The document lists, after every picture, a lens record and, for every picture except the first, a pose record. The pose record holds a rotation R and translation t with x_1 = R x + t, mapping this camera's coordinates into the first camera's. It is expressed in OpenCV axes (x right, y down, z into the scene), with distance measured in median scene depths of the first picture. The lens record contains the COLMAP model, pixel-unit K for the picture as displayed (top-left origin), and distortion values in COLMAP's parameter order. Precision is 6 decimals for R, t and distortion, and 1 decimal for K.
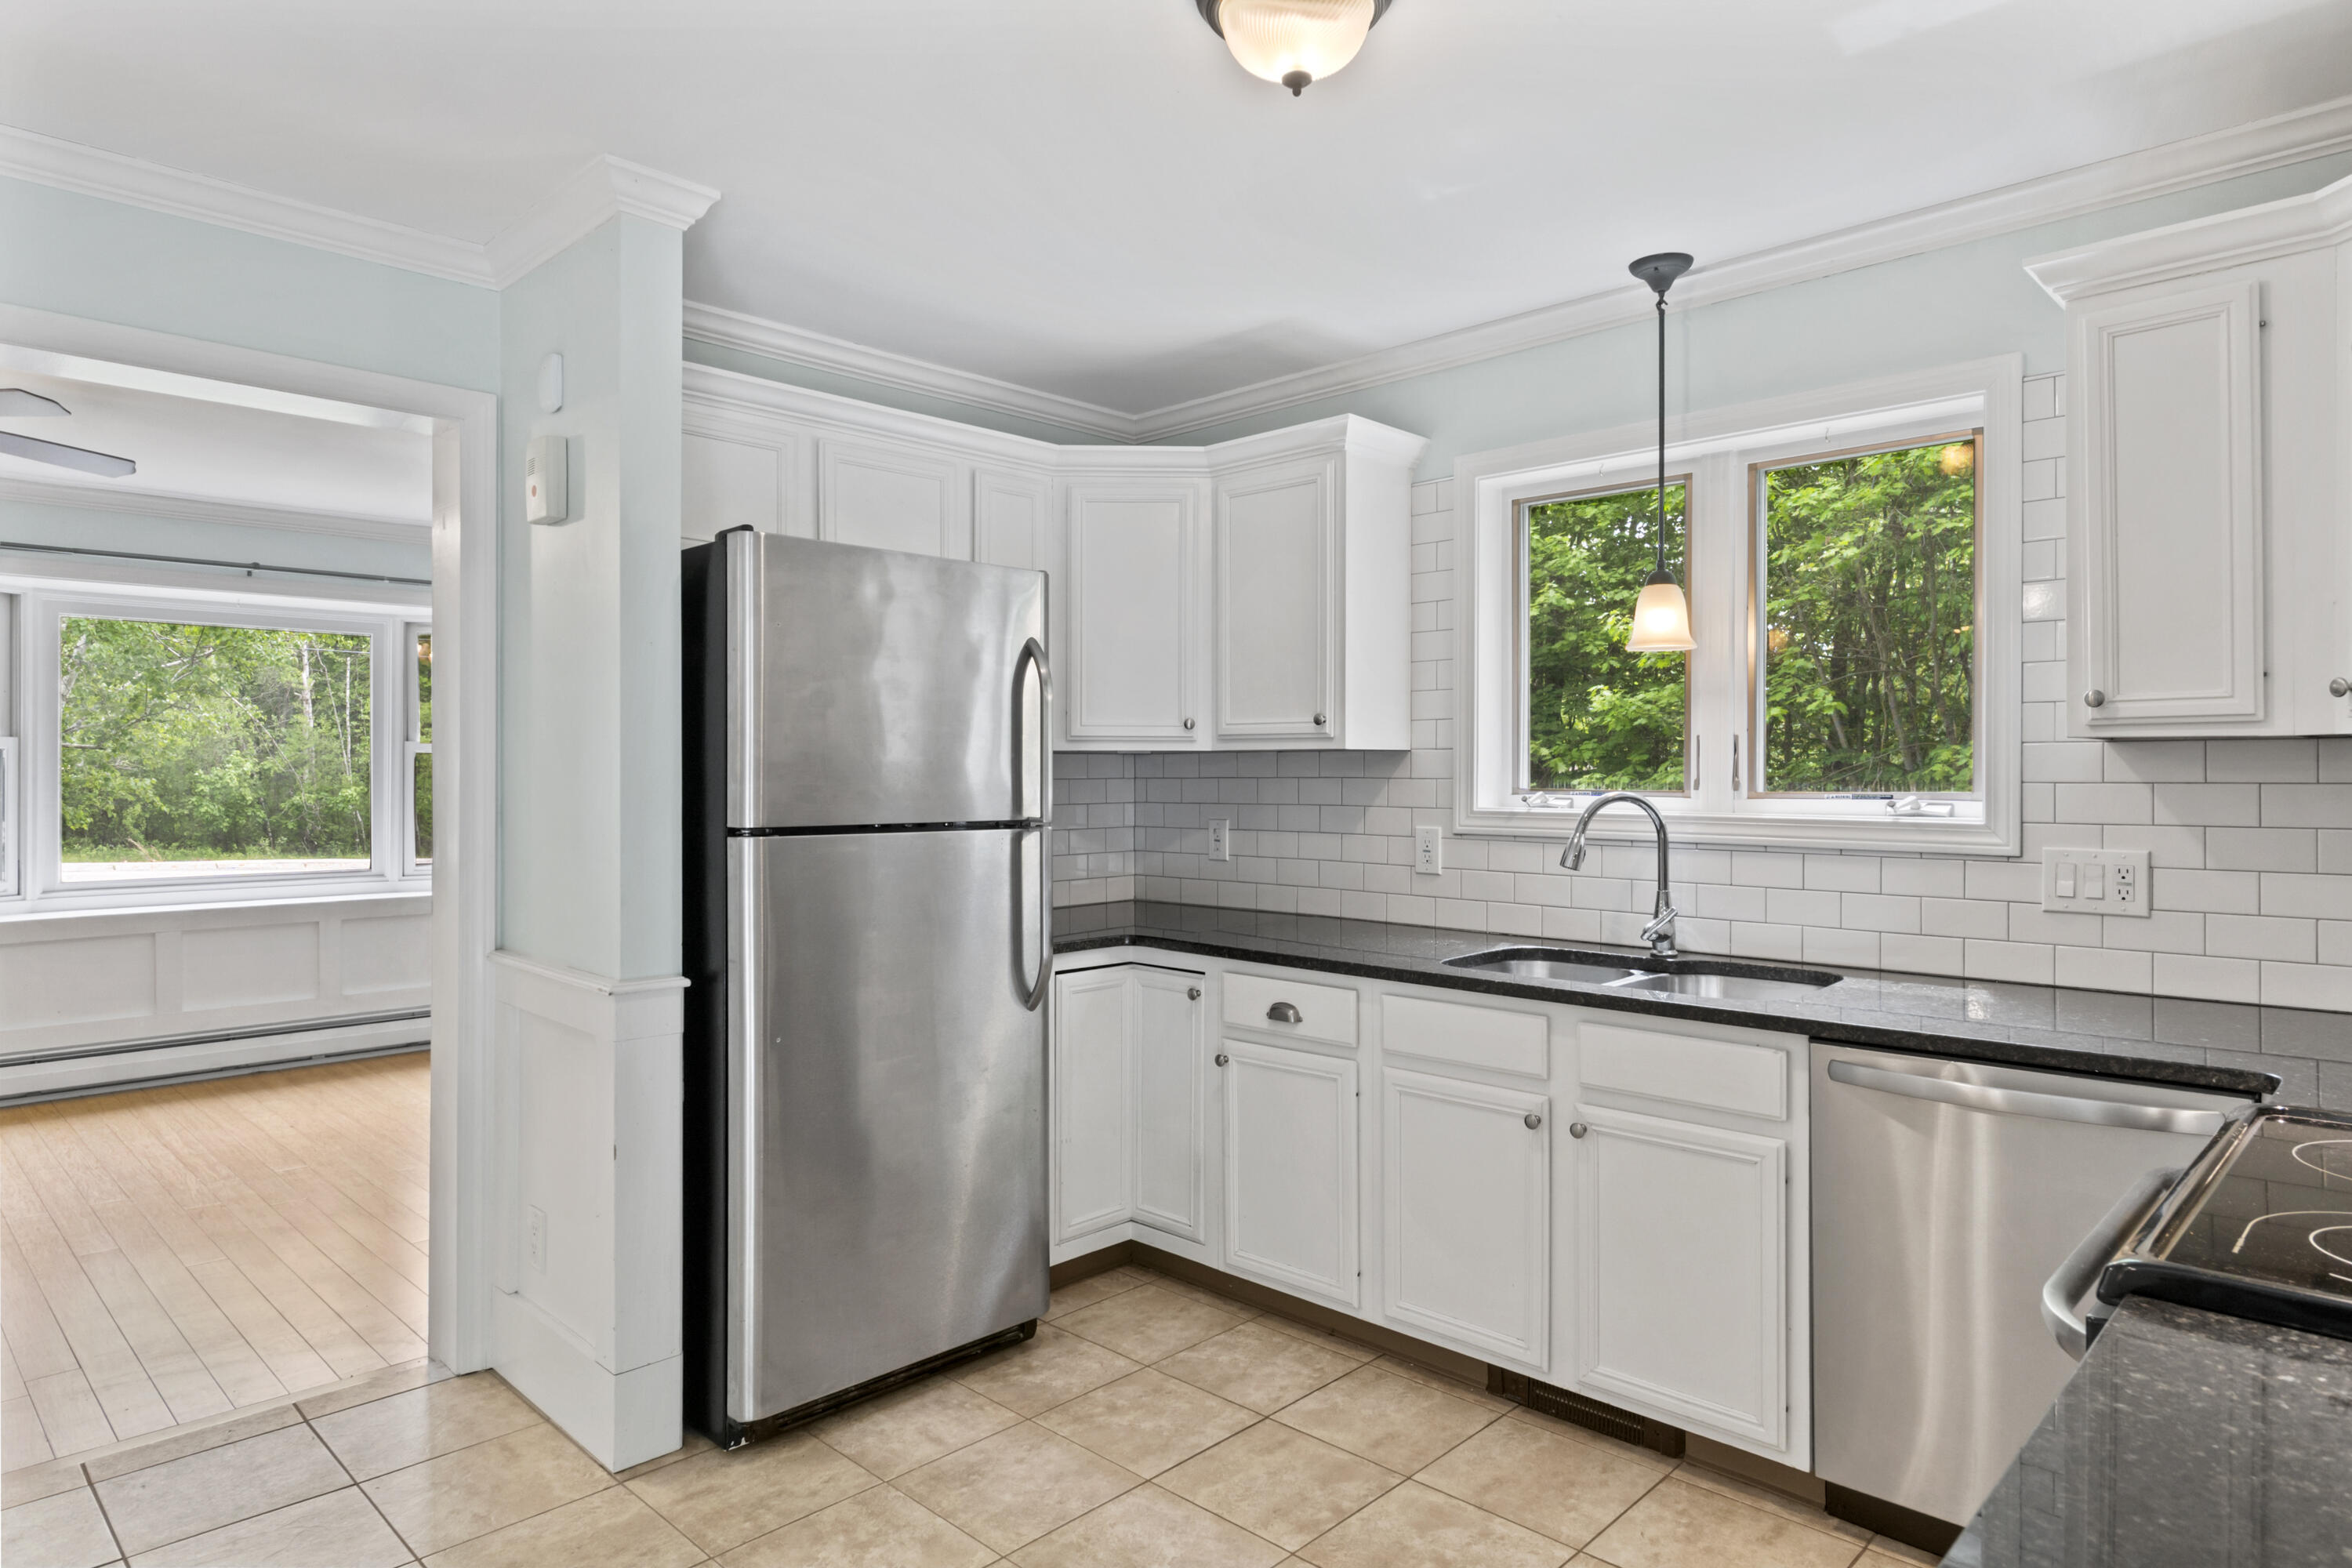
lens RADIAL K [[1385.3, 0, 1170.1], [0, 1385.3, 782.1], [0, 0, 1]] dist [0.005384, -0.007057]
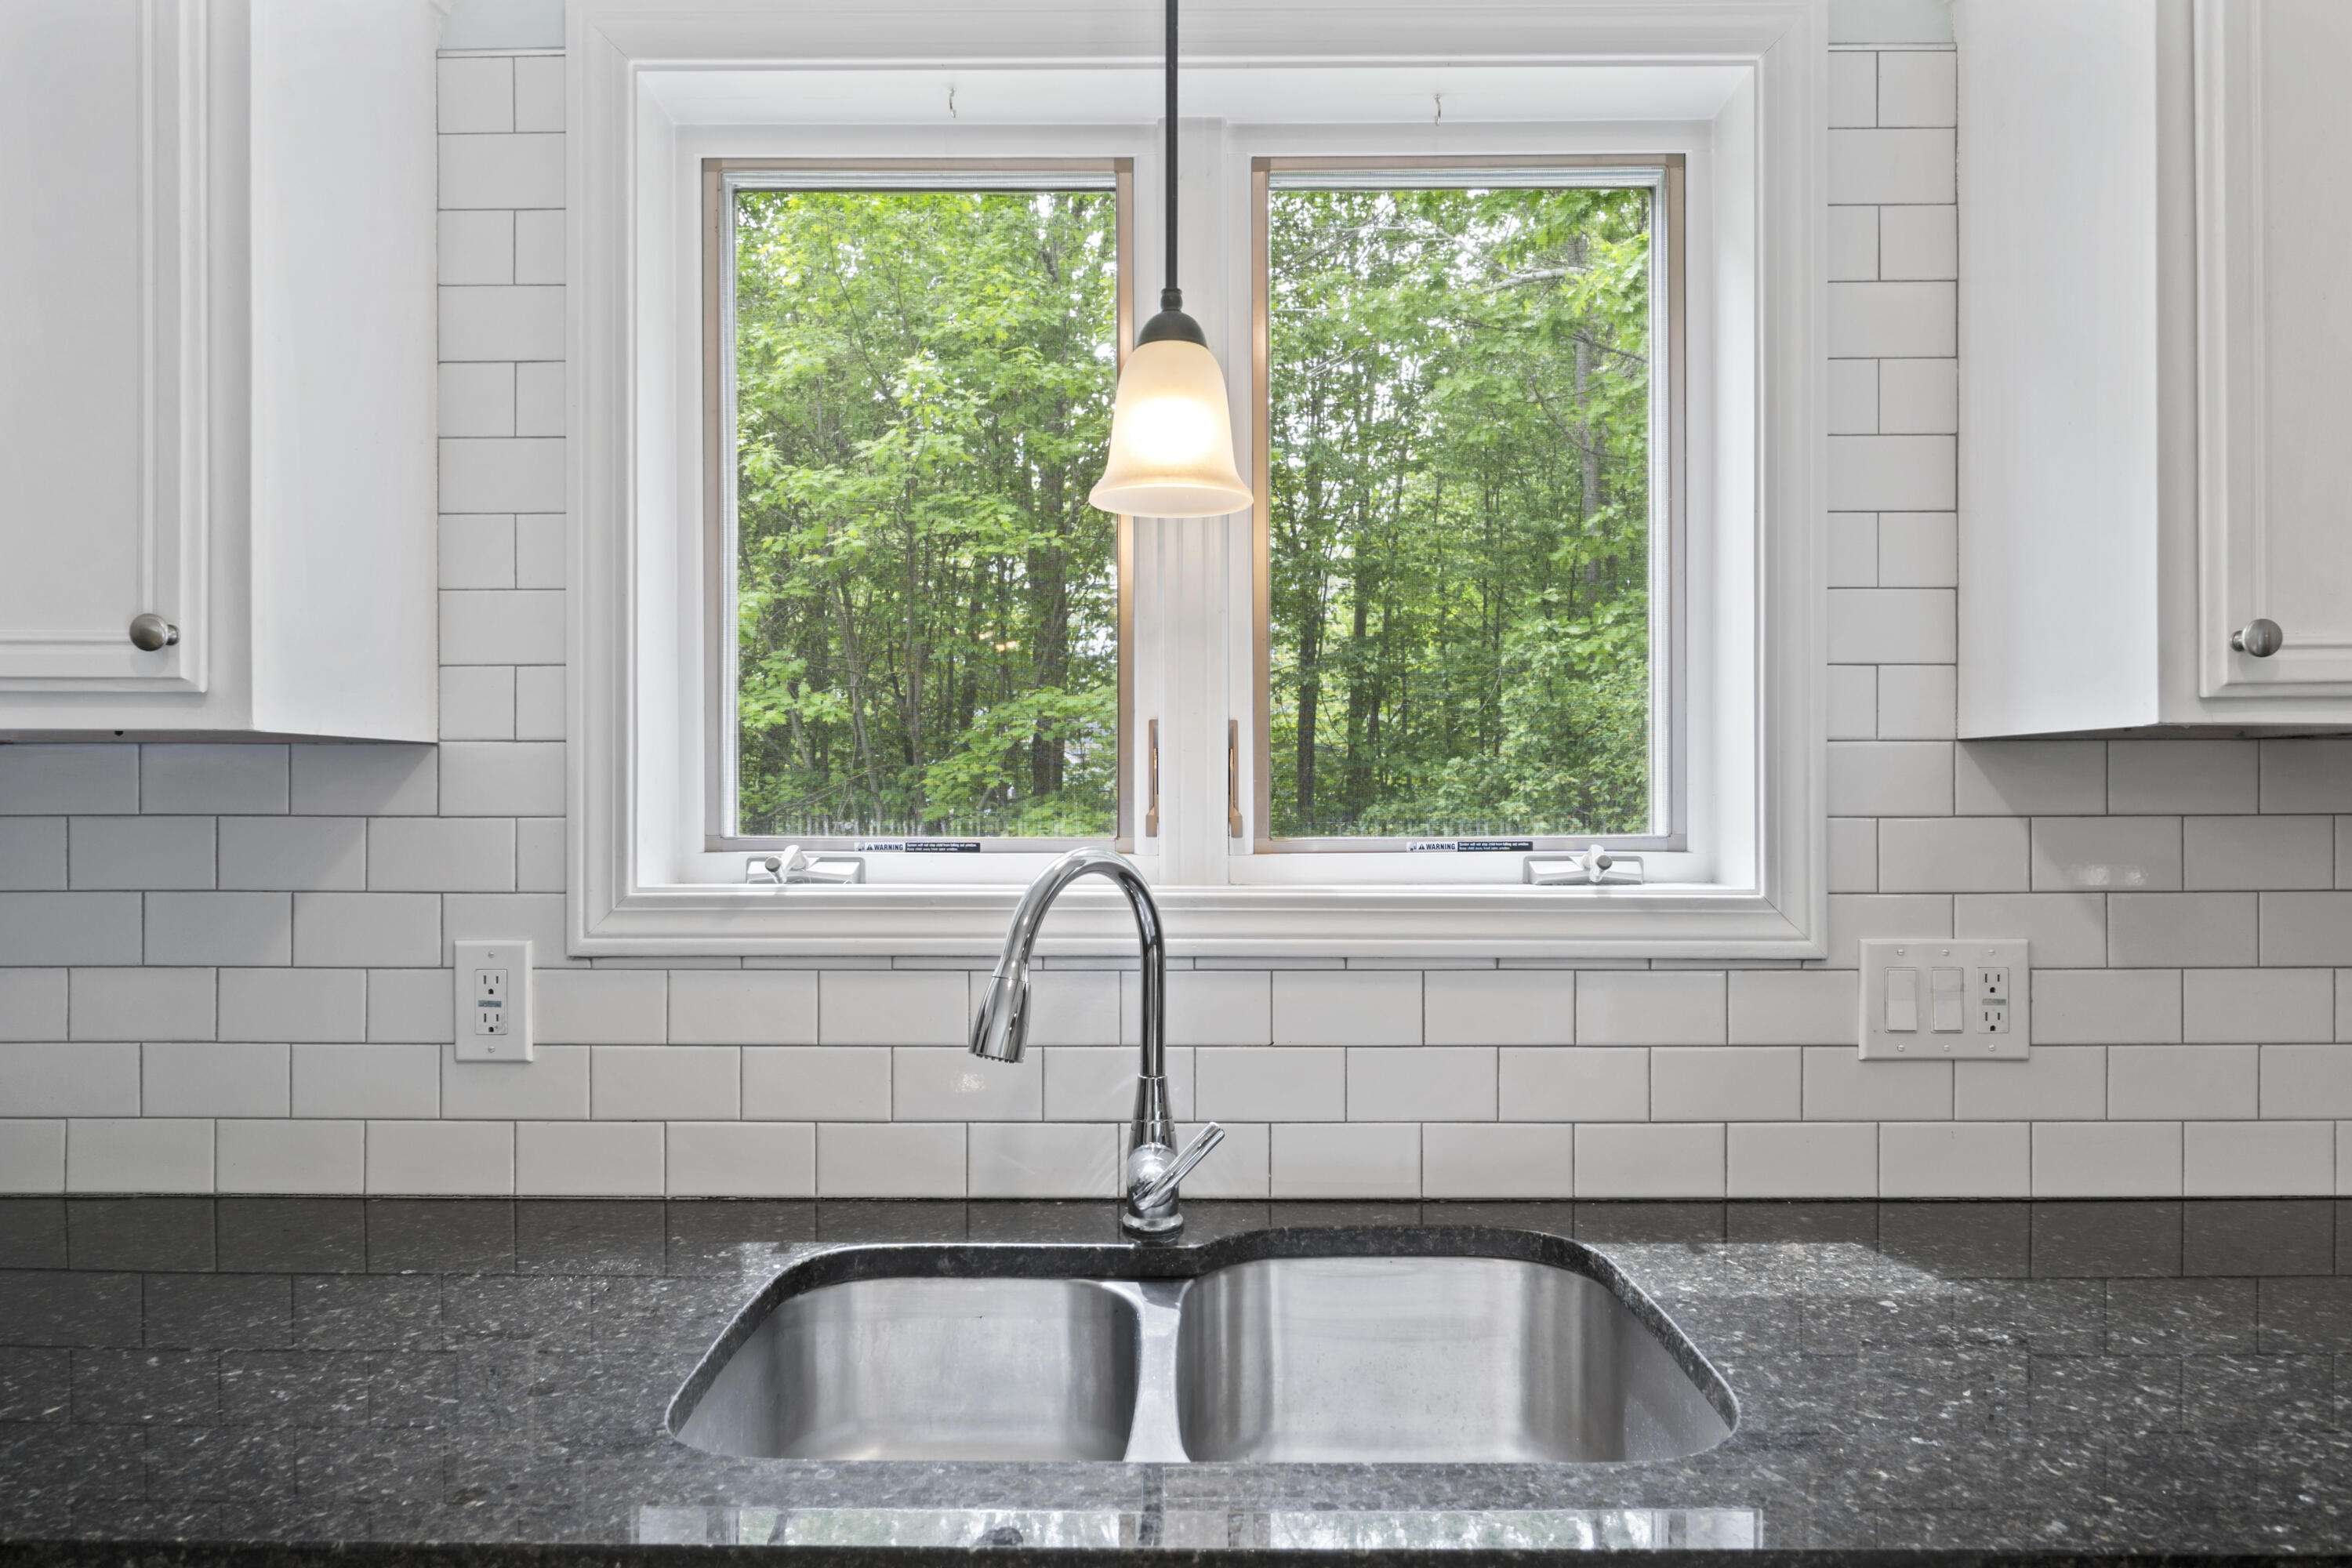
lens RADIAL K [[1385.3, 0, 1171.2], [0, 1385.3, 818.2], [0, 0, 1]] dist [0.005384, -0.007057]
pose [[0.717054, -0.012380, 0.696908, 0.058003], [0.006660, 0.999918, 0.010910, -0.005722], [-0.696986, -0.003182, 0.717078, 0.659750]]
